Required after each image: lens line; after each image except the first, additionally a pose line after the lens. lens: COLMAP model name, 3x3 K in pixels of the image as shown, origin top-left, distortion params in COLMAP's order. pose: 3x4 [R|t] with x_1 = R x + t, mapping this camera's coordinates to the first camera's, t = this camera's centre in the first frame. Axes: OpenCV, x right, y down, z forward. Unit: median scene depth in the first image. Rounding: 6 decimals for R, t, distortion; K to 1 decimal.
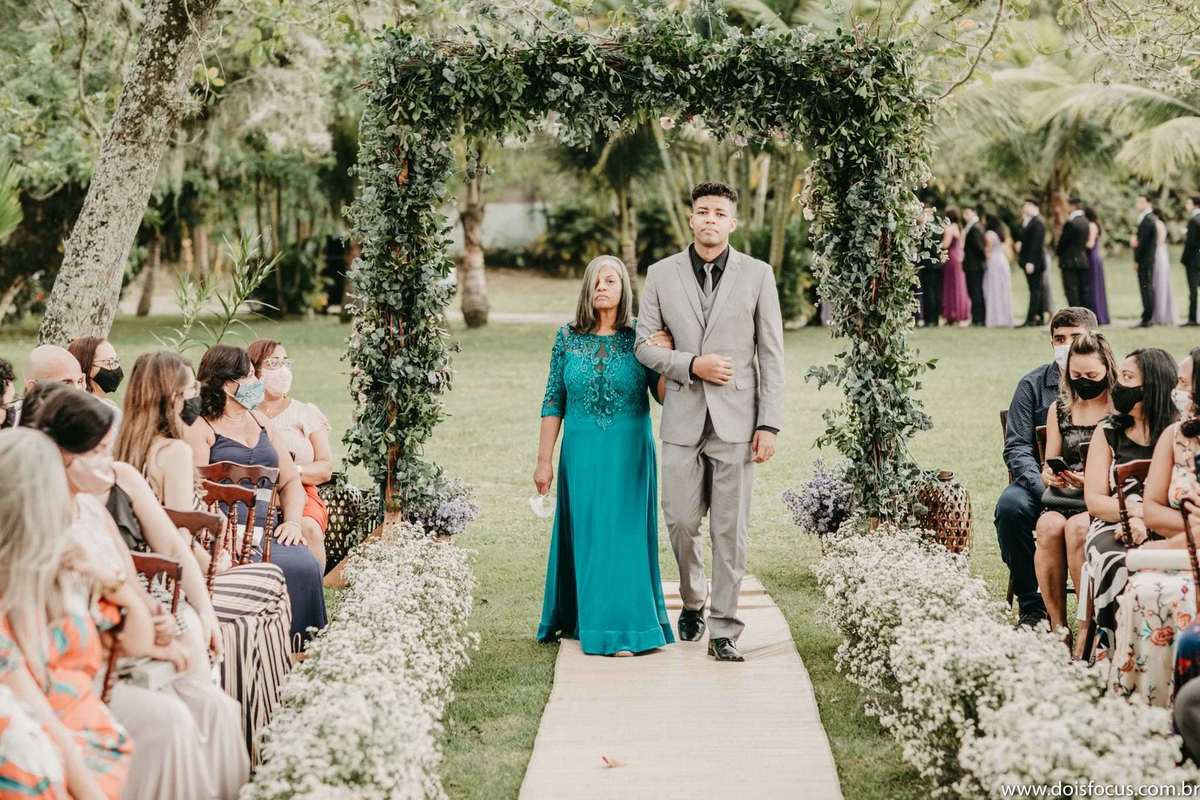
lens RADIAL K [[2911.1, 0, 600.0], [0, 2911.1, 400.0], [0, 0, 1]] dist [0.080202, 0.191985]
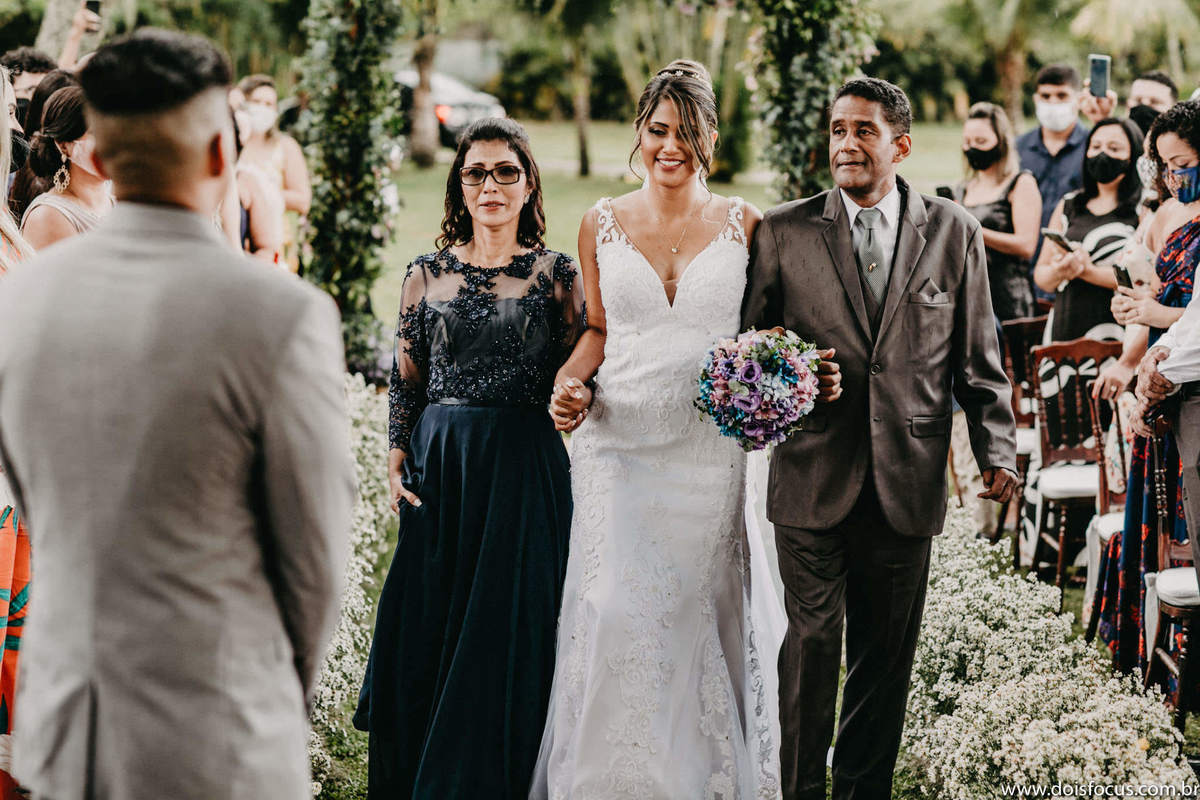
lens RADIAL K [[2911.1, 0, 600.0], [0, 2911.1, 400.0], [0, 0, 1]] dist [0.080202, 0.191985]
pose [[0.999246, 0.033560, 0.019546, 0.002412], [-0.034553, 0.998002, 0.052897, -0.005627], [-0.017732, -0.053532, 0.998409, -0.021801]]
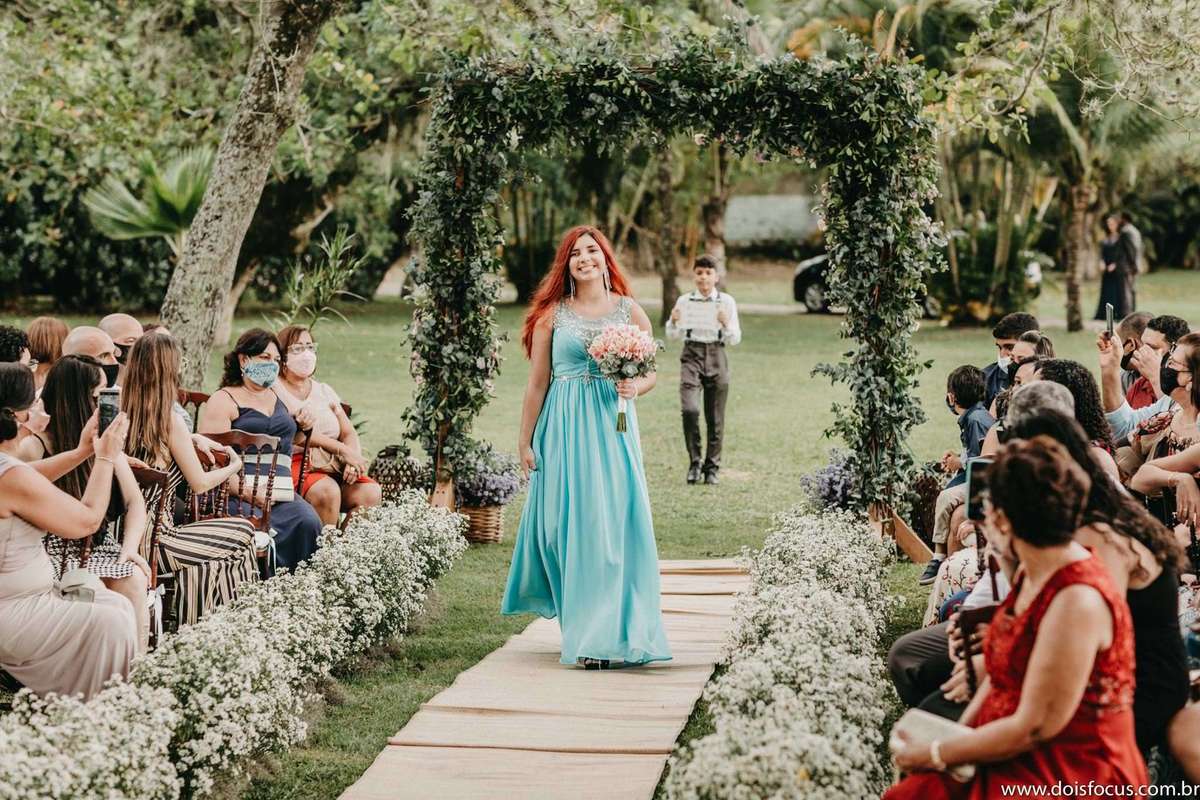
lens RADIAL K [[2911.1, 0, 600.0], [0, 2911.1, 400.0], [0, 0, 1]] dist [0.080202, 0.191985]
pose [[0.992765, 0.031456, -0.115878, 0.119118], [-0.030918, 0.999501, 0.006434, -0.002311], [0.116023, -0.002805, 0.993243, -0.105621]]
